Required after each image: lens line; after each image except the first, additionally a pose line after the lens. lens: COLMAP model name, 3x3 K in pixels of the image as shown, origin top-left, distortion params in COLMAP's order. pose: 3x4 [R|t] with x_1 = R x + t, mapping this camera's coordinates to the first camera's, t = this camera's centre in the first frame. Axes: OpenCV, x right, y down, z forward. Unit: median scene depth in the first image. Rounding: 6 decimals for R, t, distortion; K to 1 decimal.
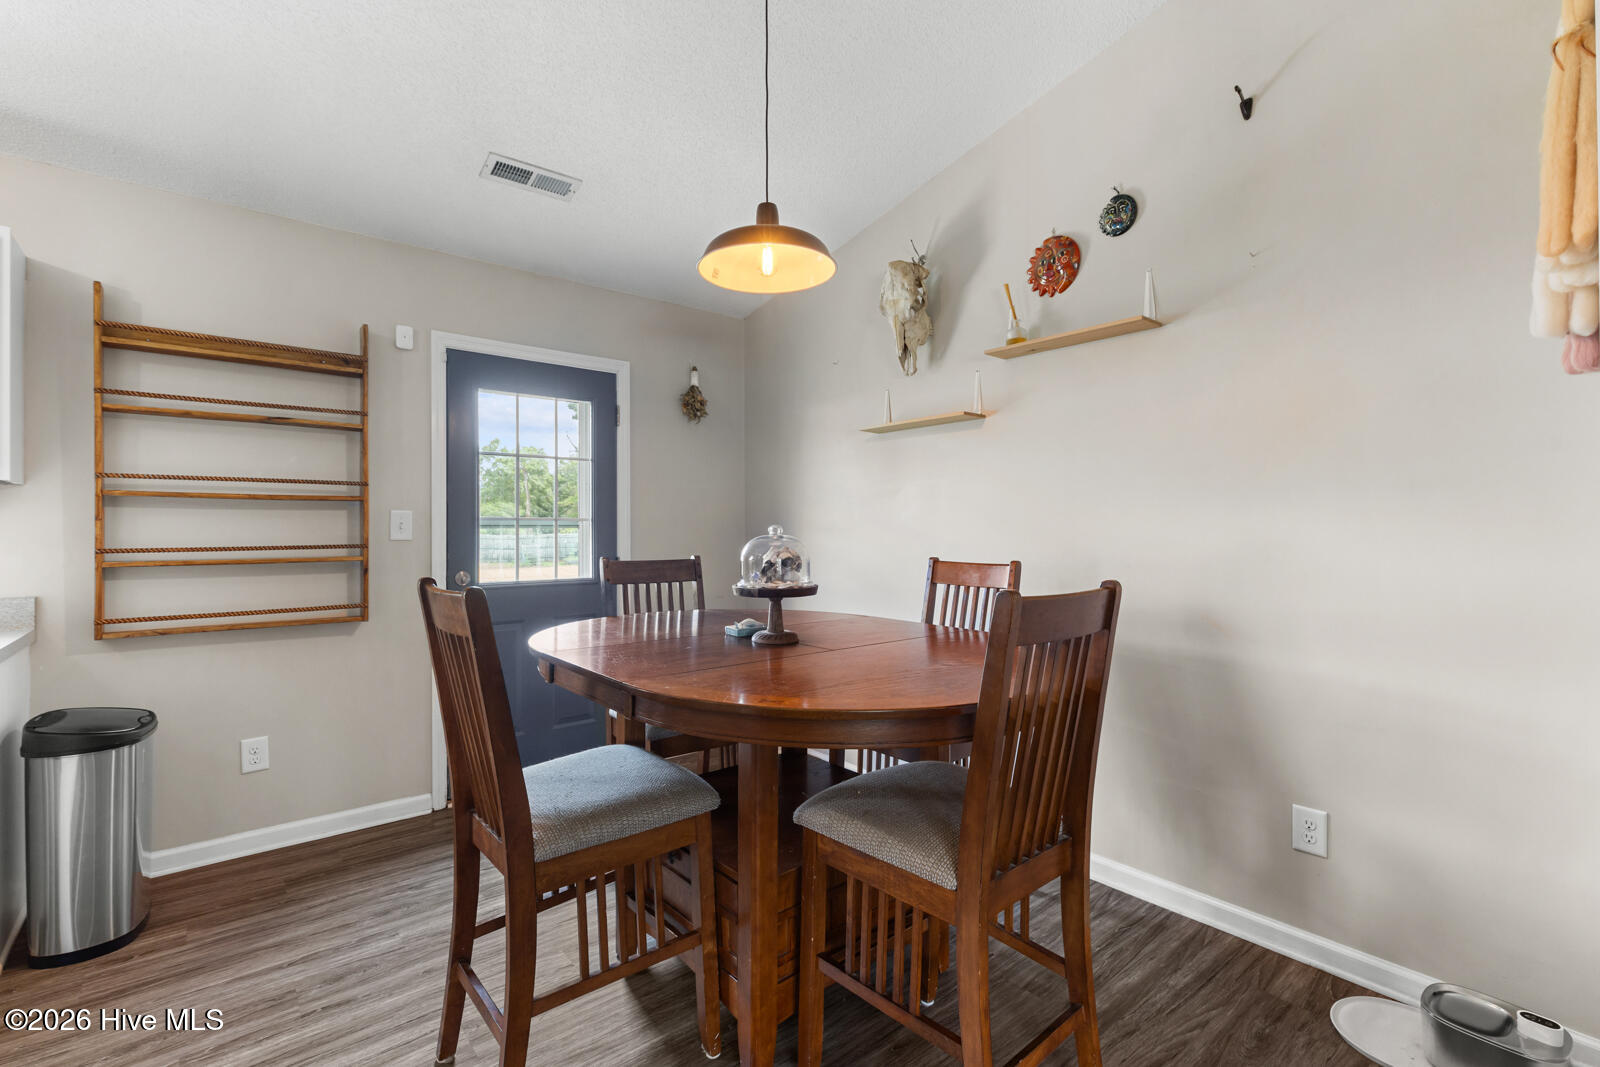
lens RADIAL K [[731.7, 0, 789.0], [0, 731.7, 529.8], [0, 0, 1]] dist [0.005402, -0.001044]
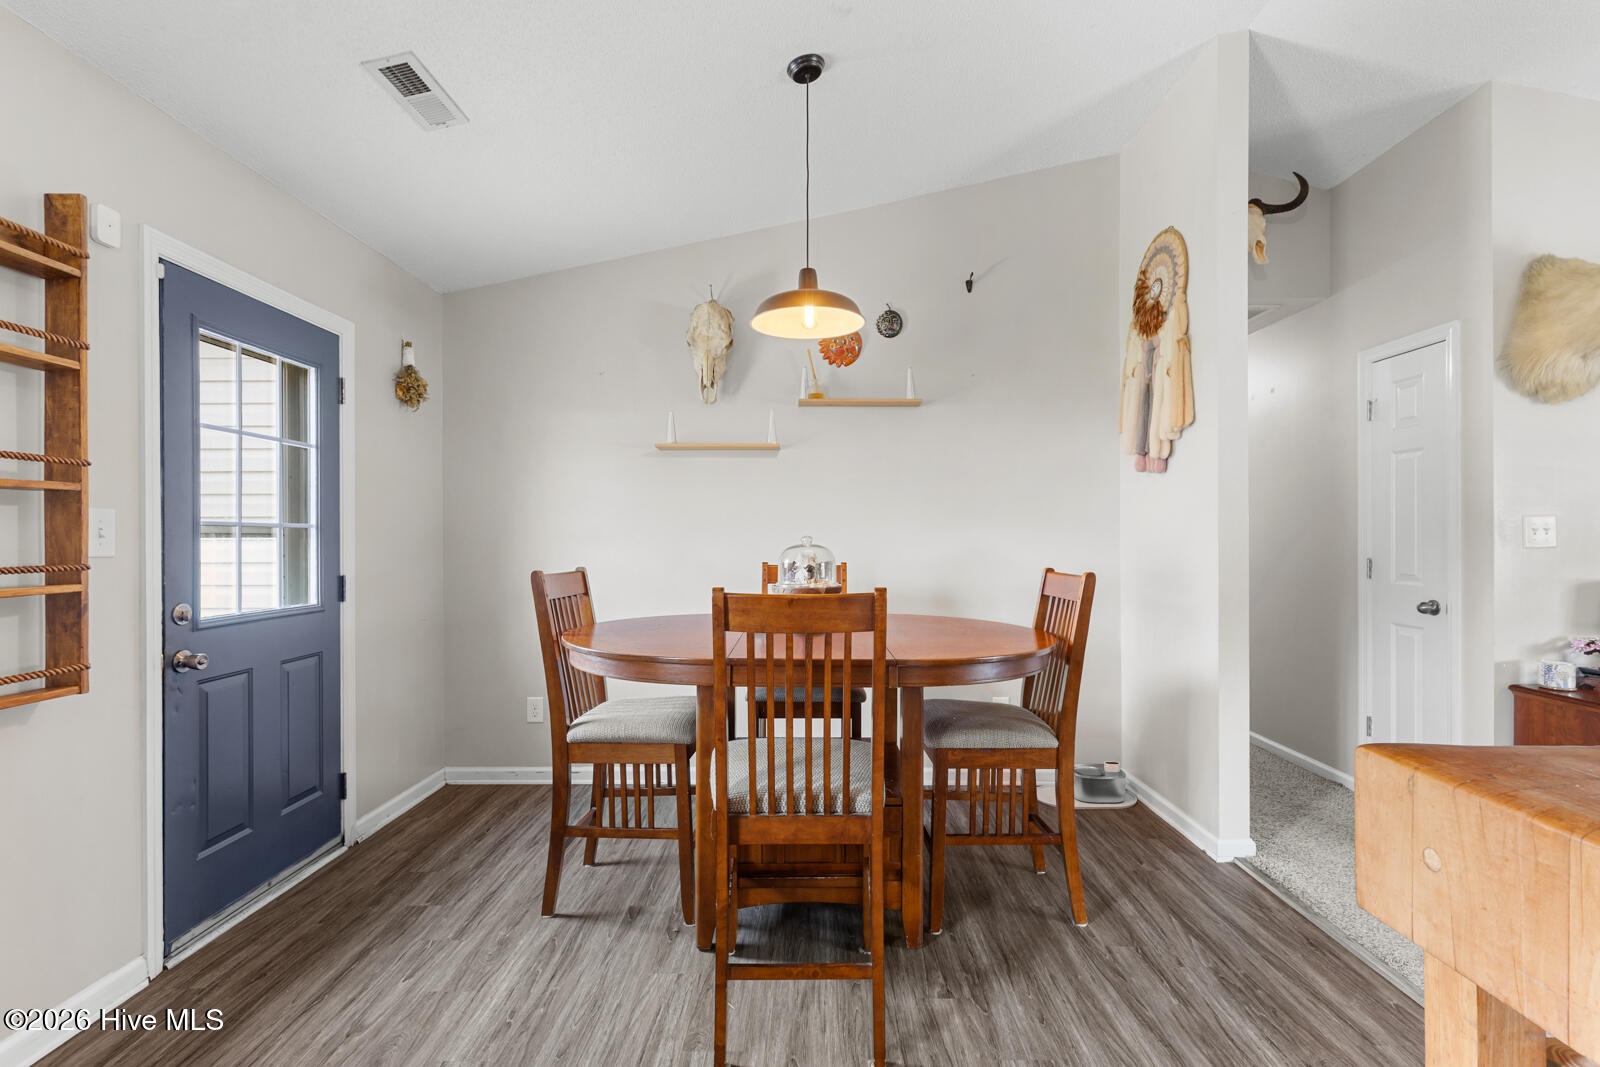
lens RADIAL K [[731.7, 0, 813.4], [0, 731.7, 535.3], [0, 0, 1]] dist [0.005402, -0.001044]
pose [[0.646949, 0.007940, 0.762492, -0.604532], [-0.009253, 0.999954, -0.002562, -0.007850], [-0.762477, -0.005398, 0.646993, 0.150916]]
